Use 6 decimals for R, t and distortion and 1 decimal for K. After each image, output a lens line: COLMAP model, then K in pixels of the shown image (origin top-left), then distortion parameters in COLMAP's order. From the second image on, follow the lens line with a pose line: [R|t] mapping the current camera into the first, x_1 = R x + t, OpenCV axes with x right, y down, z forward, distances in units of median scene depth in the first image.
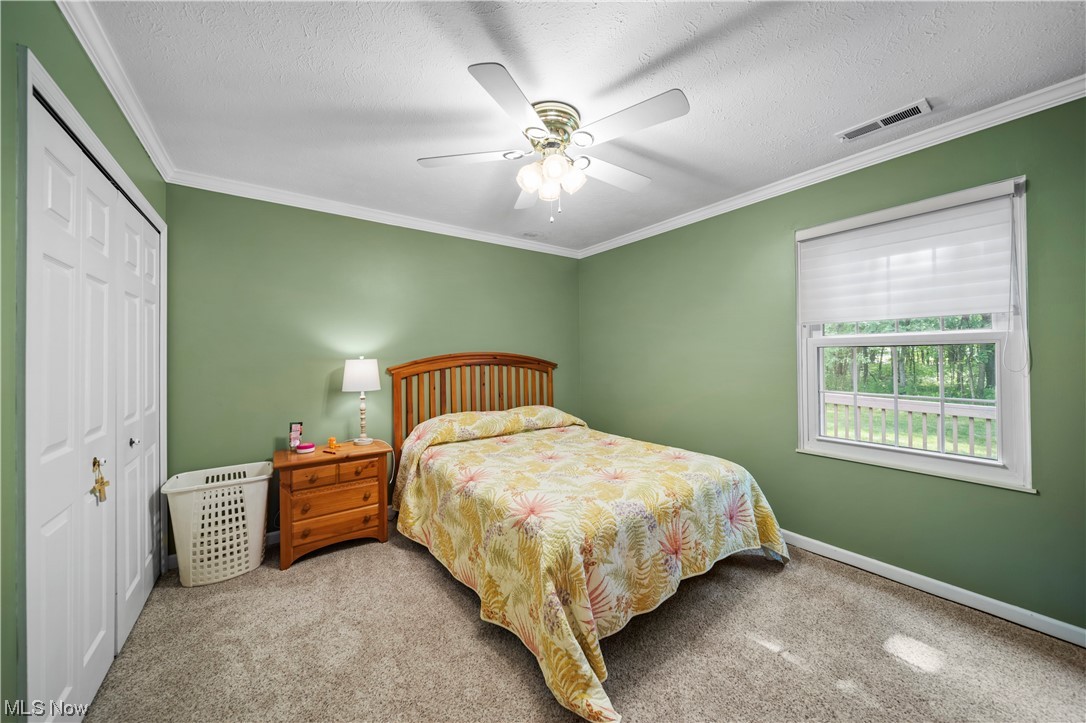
lens RADIAL K [[378.9, 0, 535.0], [0, 378.9, 357.6], [0, 0, 1]] dist [0.000463, -0.001339]
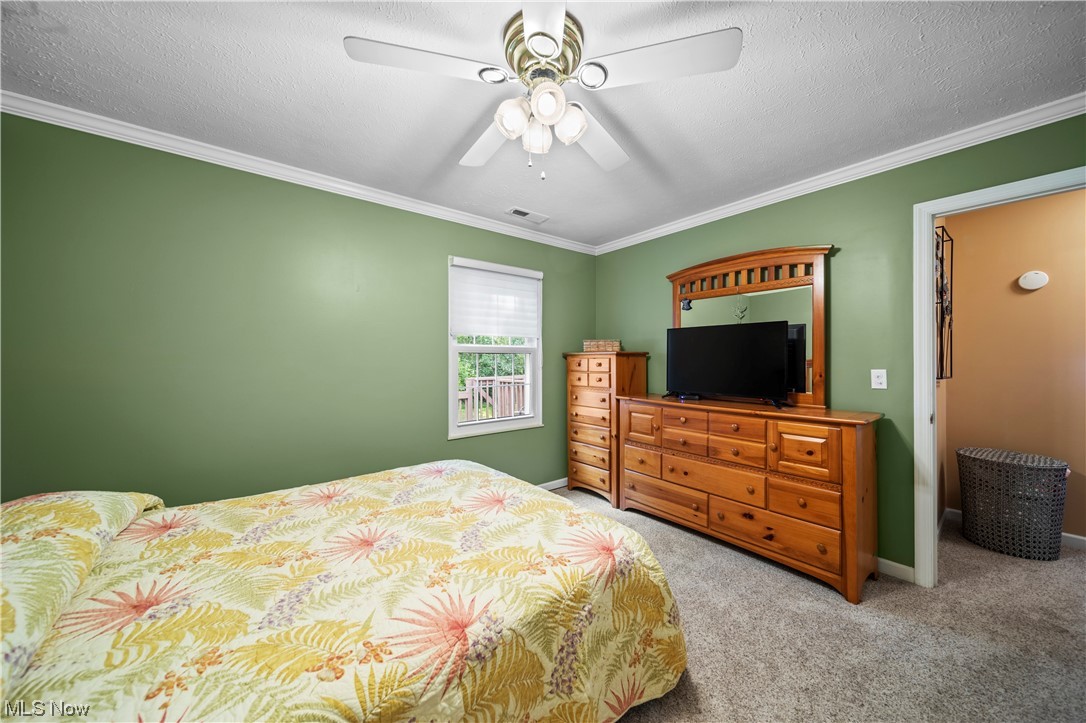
lens RADIAL K [[378.9, 0, 545.7], [0, 378.9, 363.2], [0, 0, 1]] dist [0.000463, -0.001339]
pose [[-0.069738, -0.005086, 0.997552, -0.676786], [0.006372, 0.999964, 0.005544, 0.002790], [-0.997545, 0.006743, -0.069703, 1.004575]]
